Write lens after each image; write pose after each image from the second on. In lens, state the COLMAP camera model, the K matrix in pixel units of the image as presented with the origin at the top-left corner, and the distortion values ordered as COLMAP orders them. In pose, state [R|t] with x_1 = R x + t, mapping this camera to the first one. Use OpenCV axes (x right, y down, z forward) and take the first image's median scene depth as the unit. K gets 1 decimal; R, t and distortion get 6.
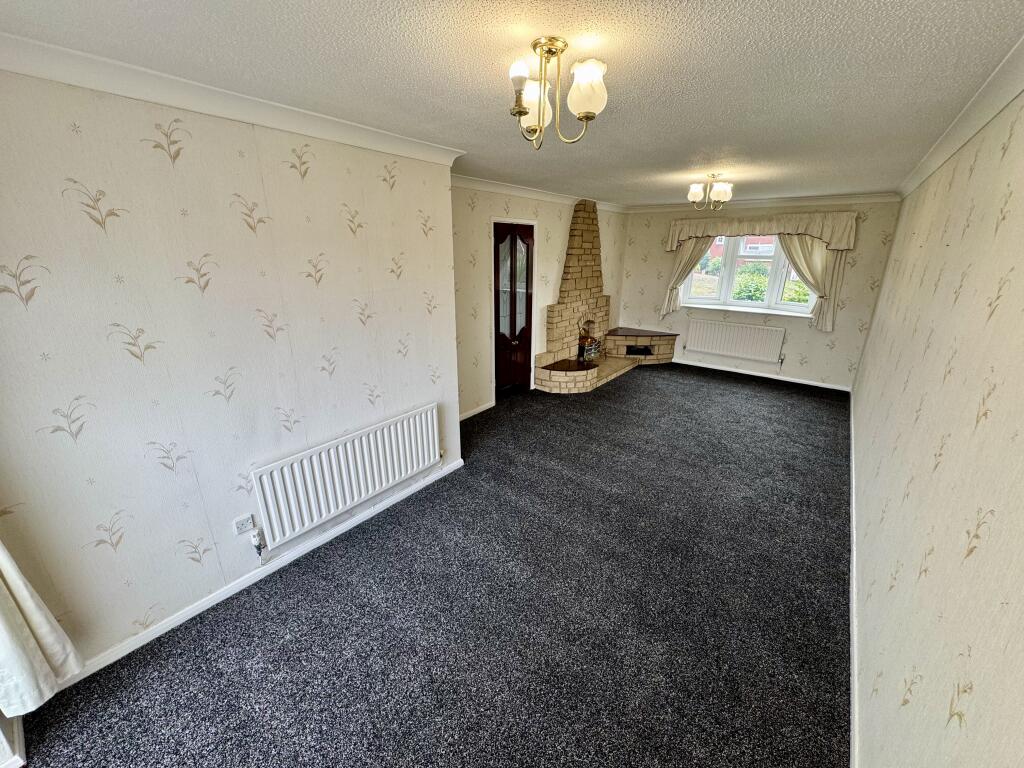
lens RADIAL K [[411.6, 0, 512.0], [0, 411.6, 384.0], [0, 0, 1]] dist [0.000948, 0.000080]
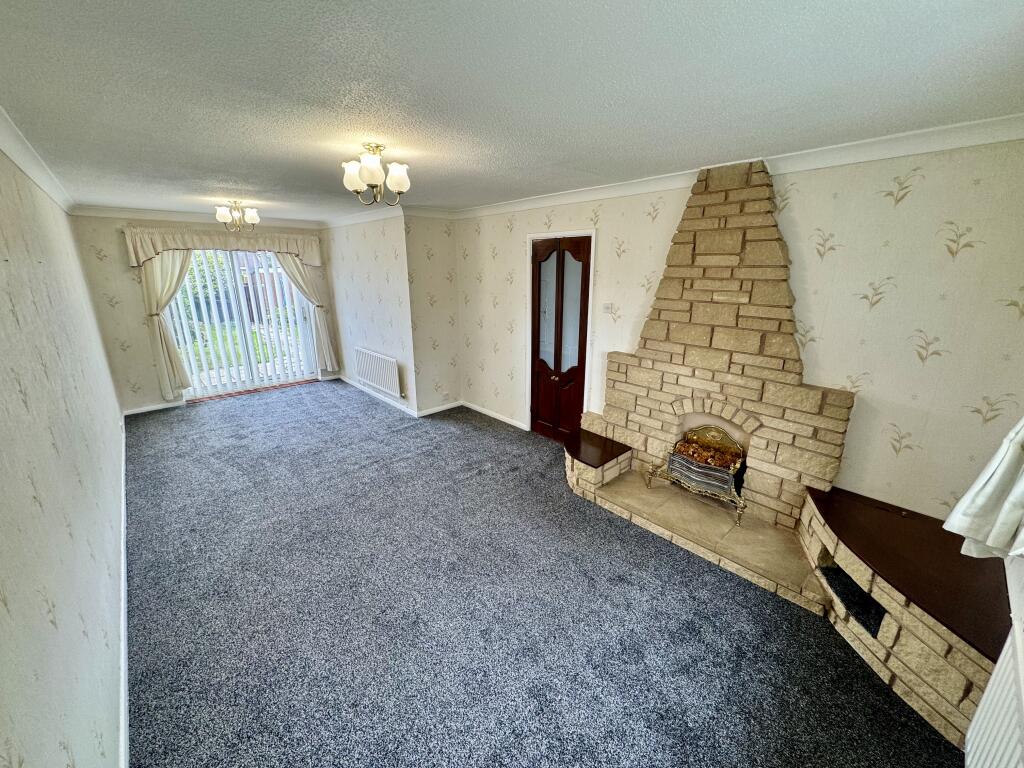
lens RADIAL K [[411.6, 0, 512.0], [0, 411.6, 384.0], [0, 0, 1]] dist [0.000948, 0.000080]
pose [[-0.168191, 0.263450, -0.949898, 0.739550], [-0.310692, 0.900343, 0.304718, -0.286382], [0.935512, 0.346376, -0.069578, 0.882805]]
